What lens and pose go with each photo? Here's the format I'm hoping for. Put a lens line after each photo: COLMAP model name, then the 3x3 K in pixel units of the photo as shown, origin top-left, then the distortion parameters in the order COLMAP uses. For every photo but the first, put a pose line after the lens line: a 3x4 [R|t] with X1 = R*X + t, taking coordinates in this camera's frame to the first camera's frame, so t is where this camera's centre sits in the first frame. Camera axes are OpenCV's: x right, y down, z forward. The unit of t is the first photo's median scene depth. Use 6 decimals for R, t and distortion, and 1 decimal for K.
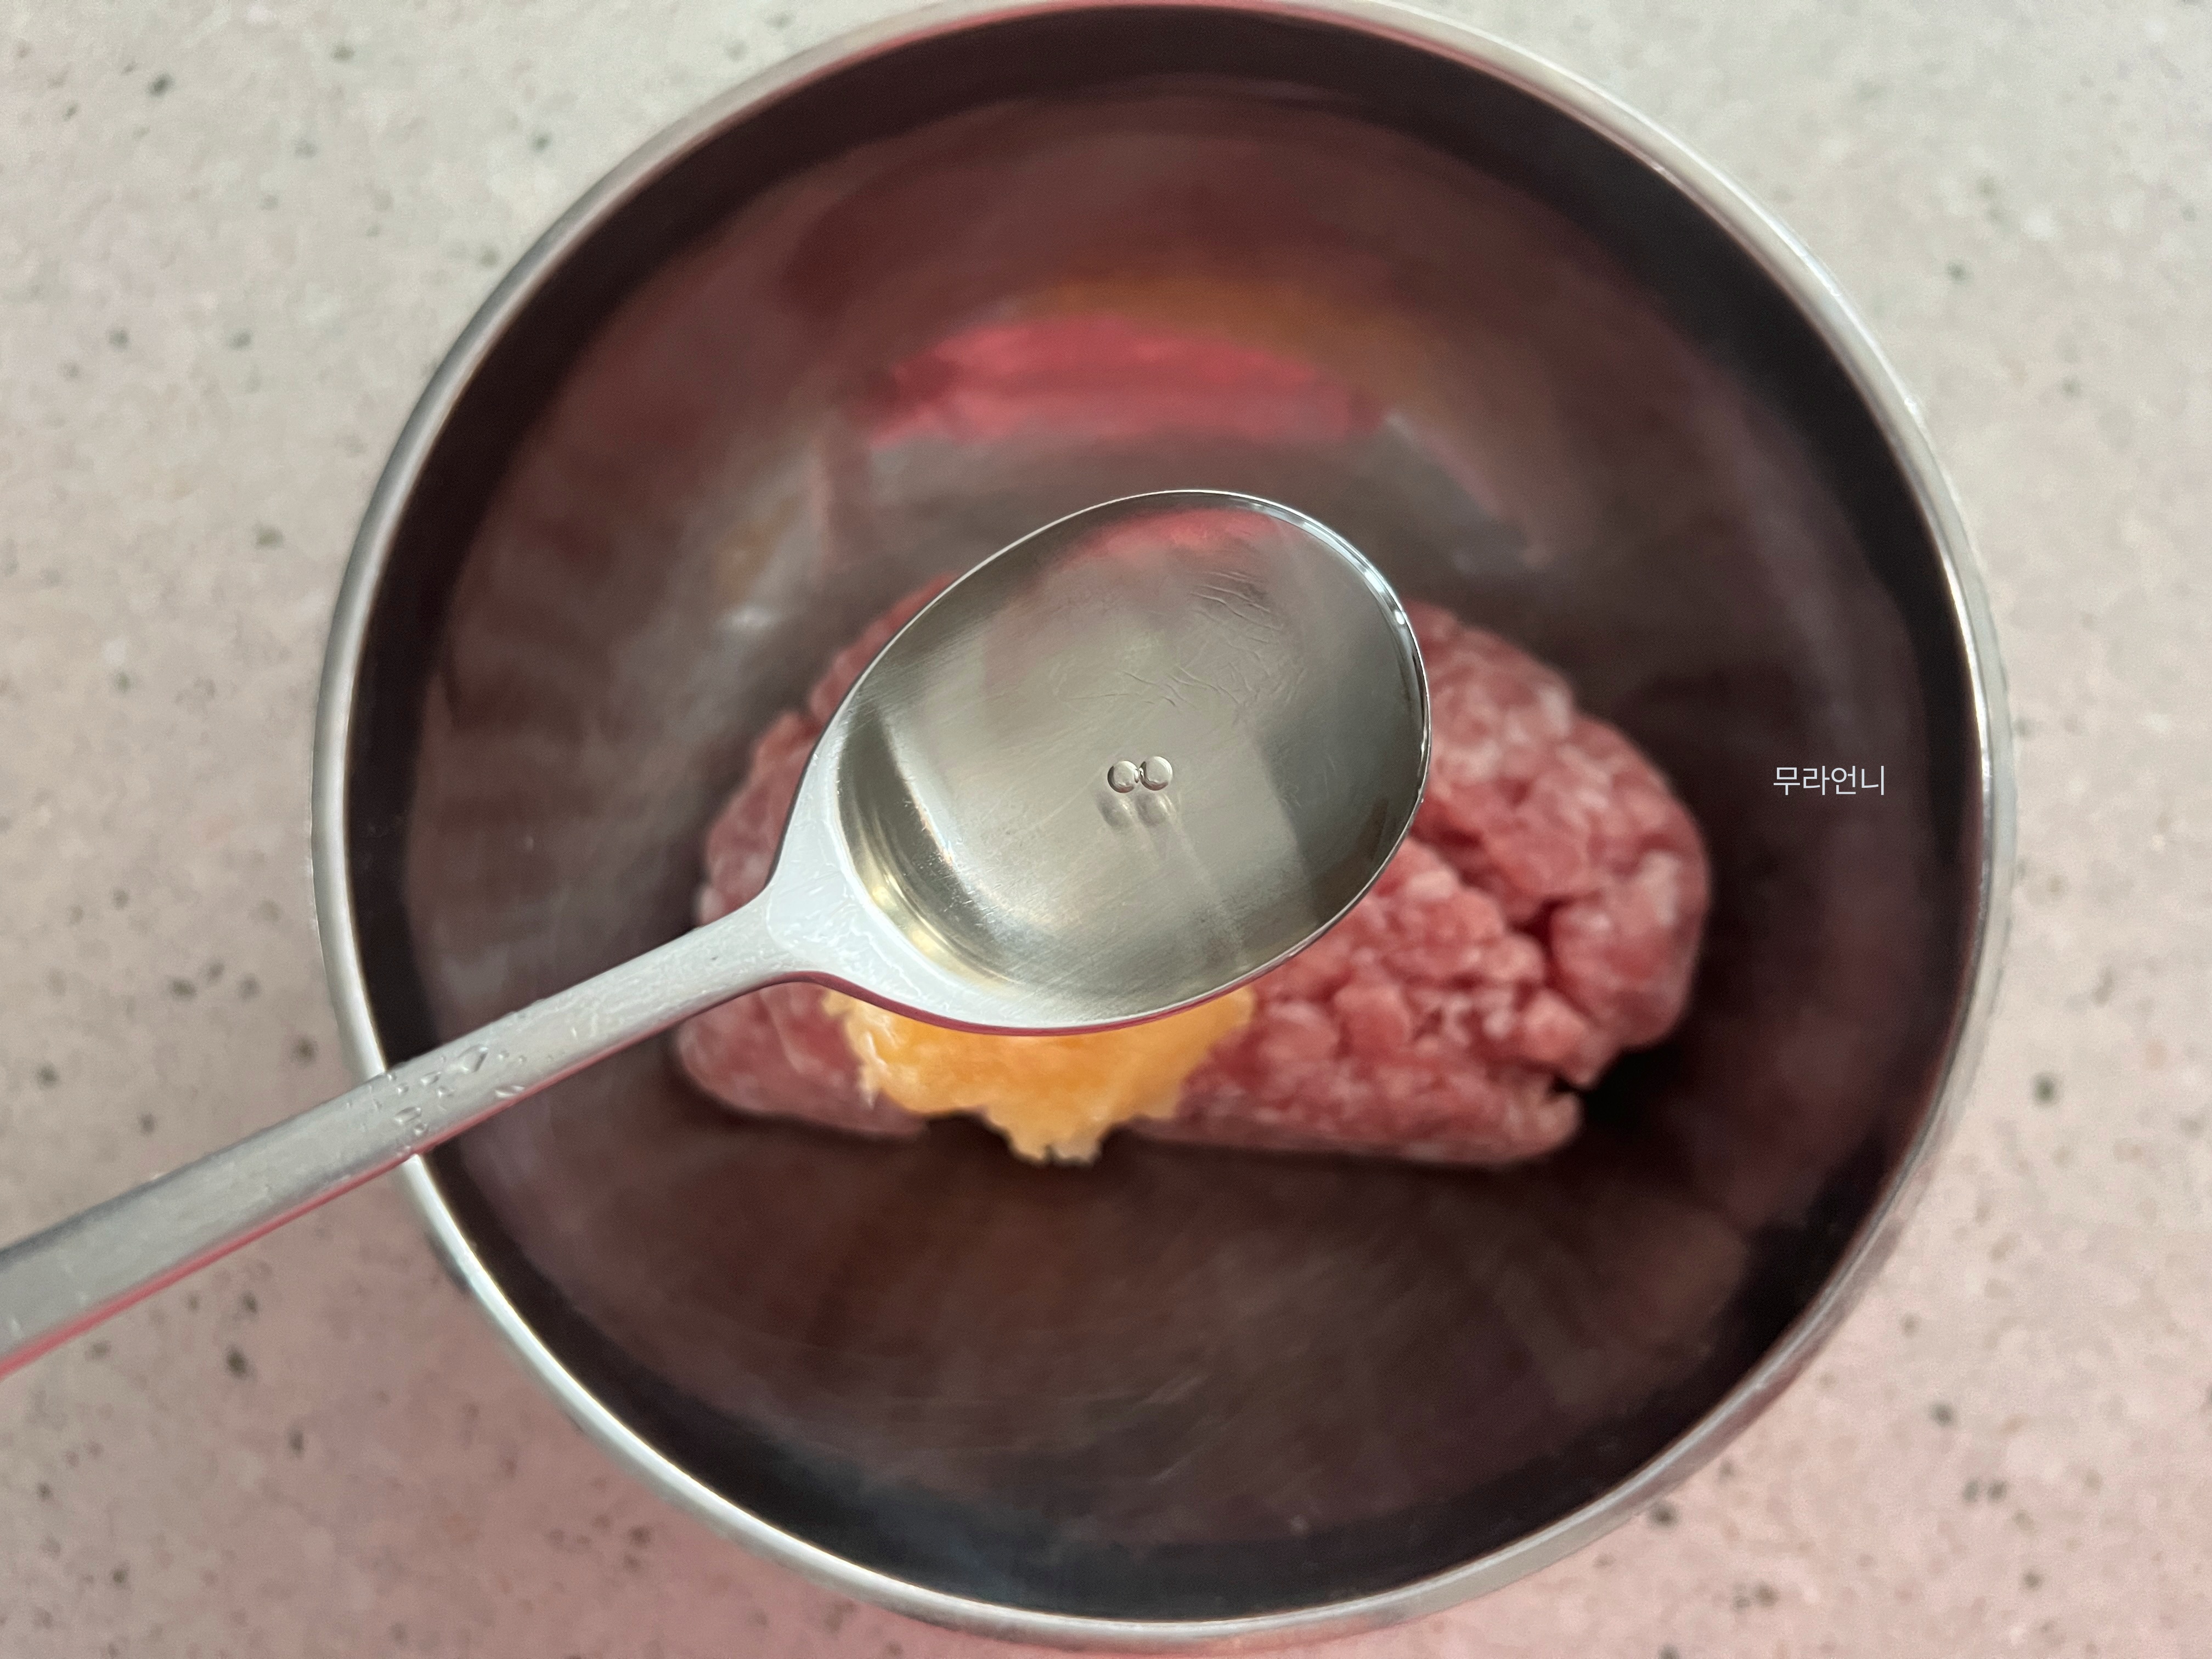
lens RADIAL K [[1668.9, 0, 1121.9], [0, 1668.9, 839.7], [0, 0, 1]] dist [-0.024981, -0.034287]
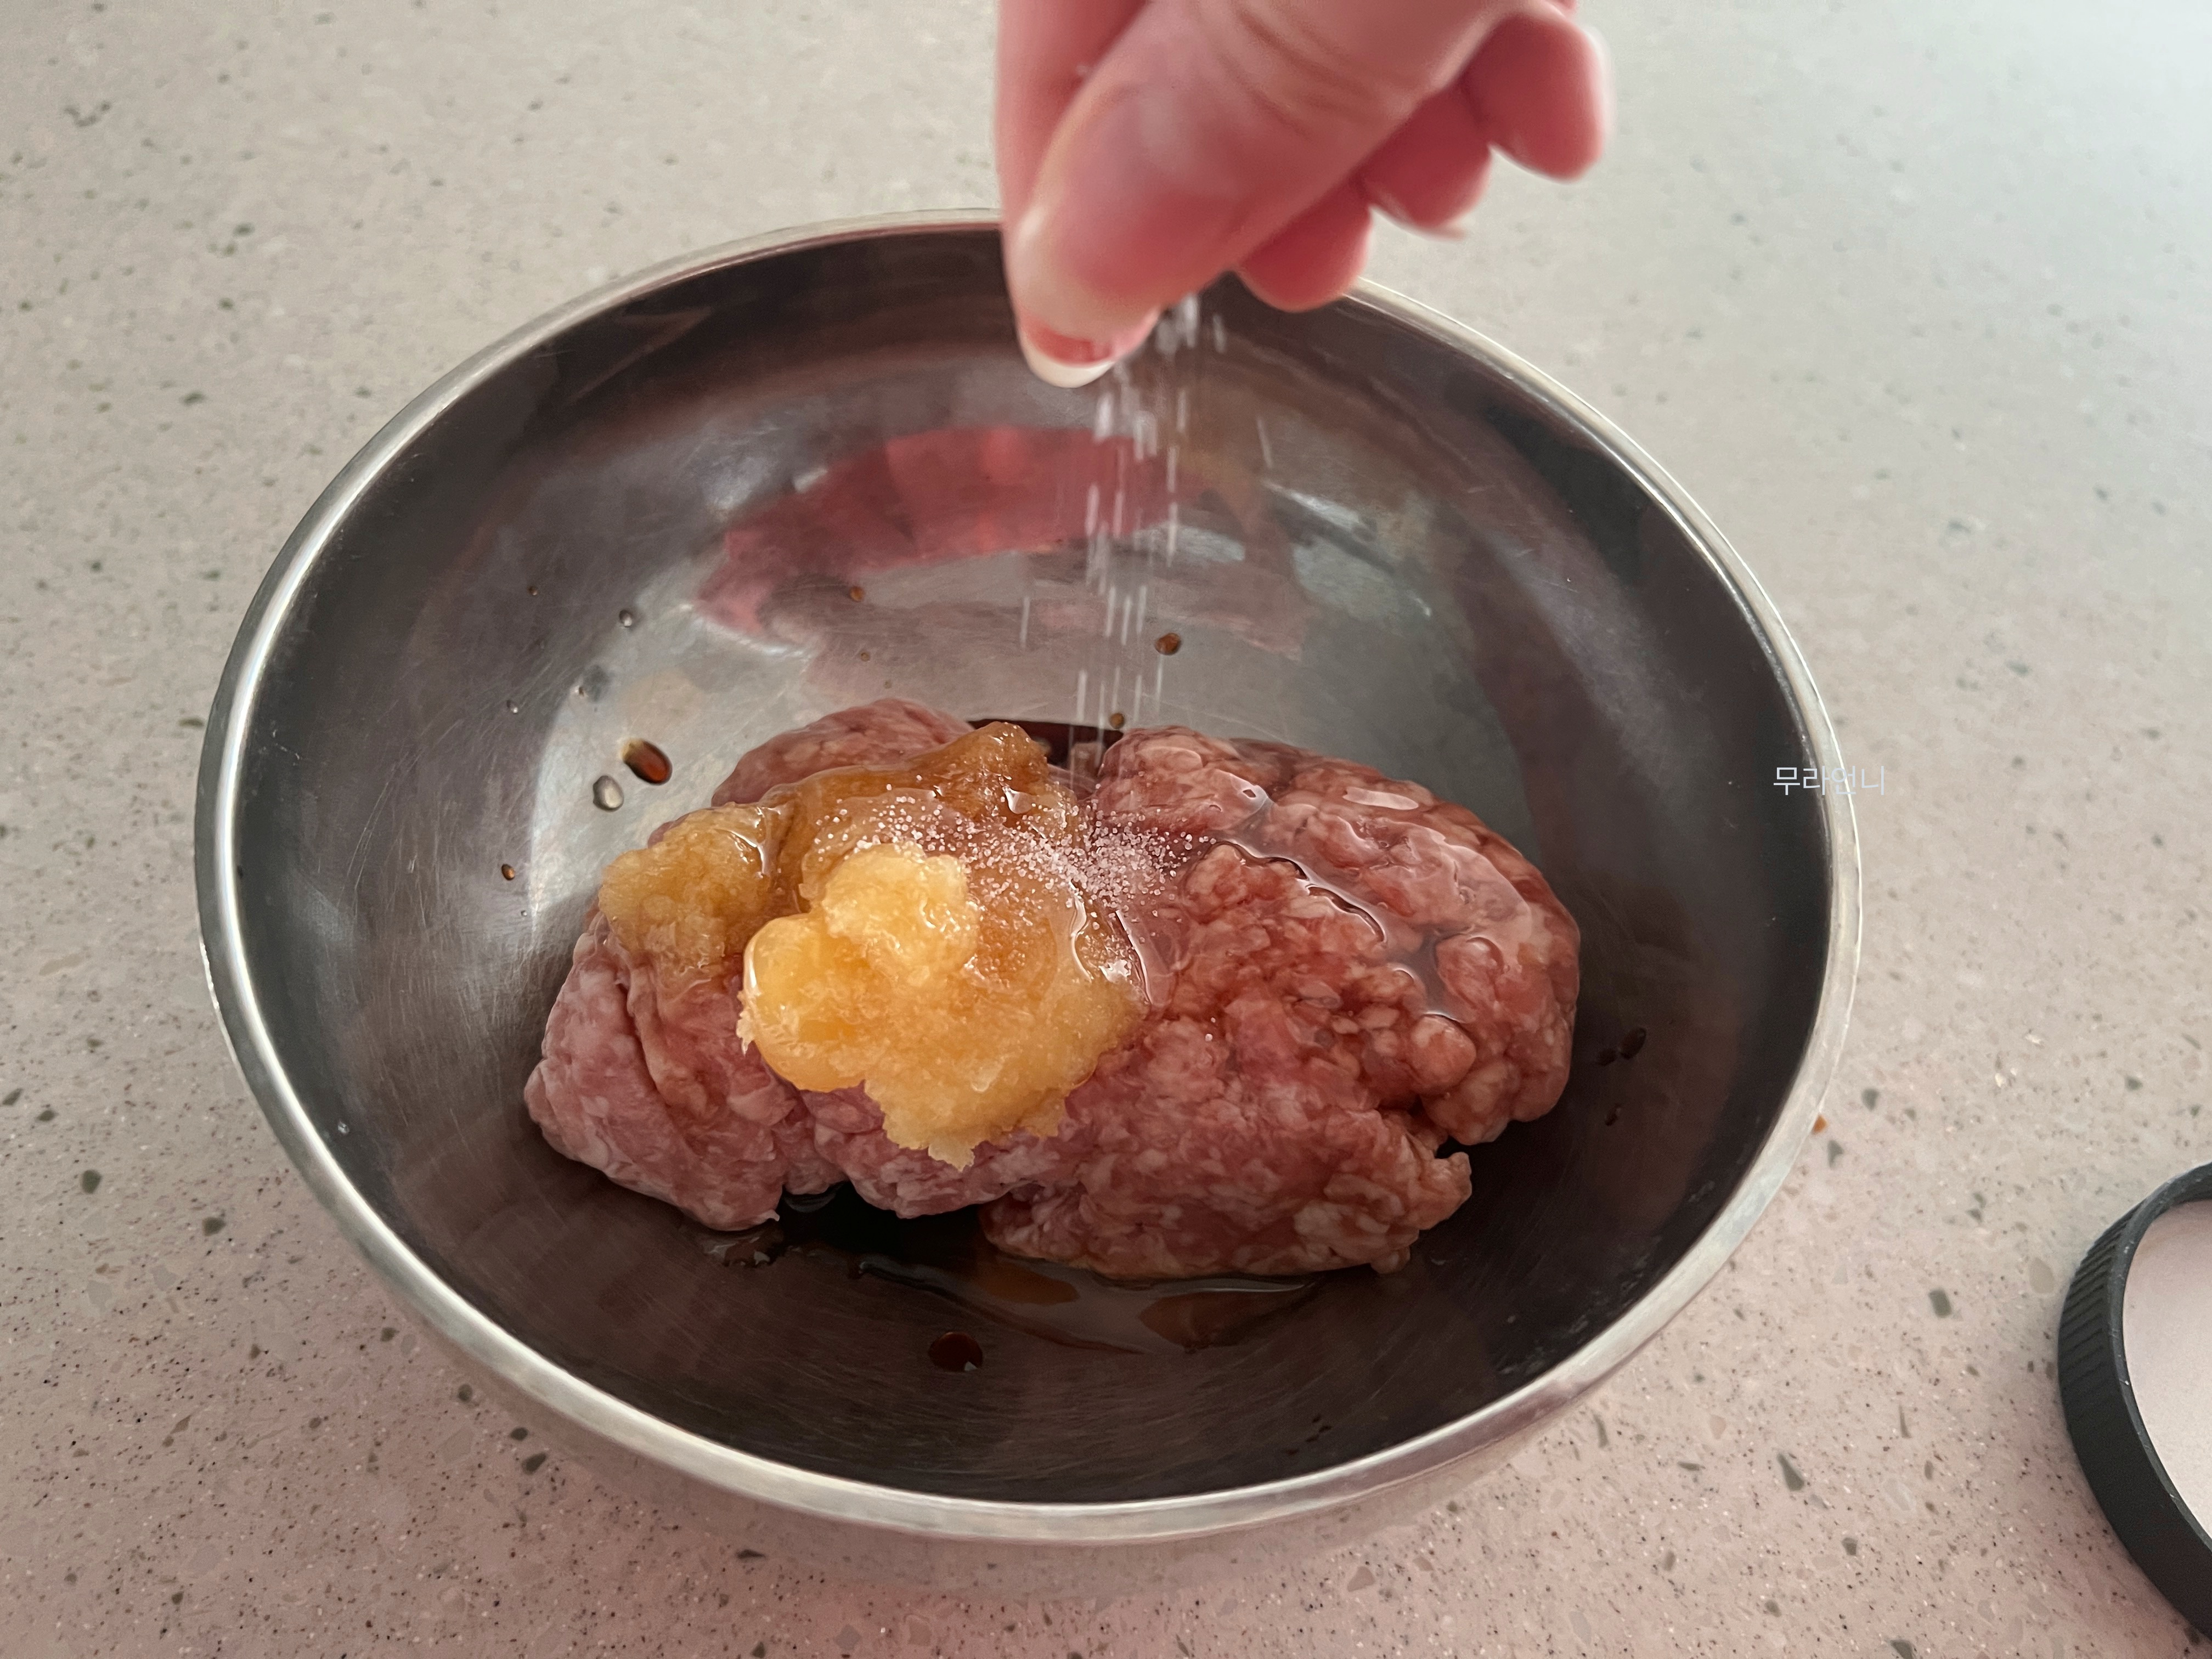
lens RADIAL K [[1668.9, 0, 1142.9], [0, 1668.9, 825.8], [0, 0, 1]] dist [-0.024981, -0.034287]
pose [[0.994576, 0.056067, 0.087606, -0.010871], [-0.007711, 0.879703, -0.475460, 0.398756], [-0.103725, 0.472206, 0.875364, 0.068530]]
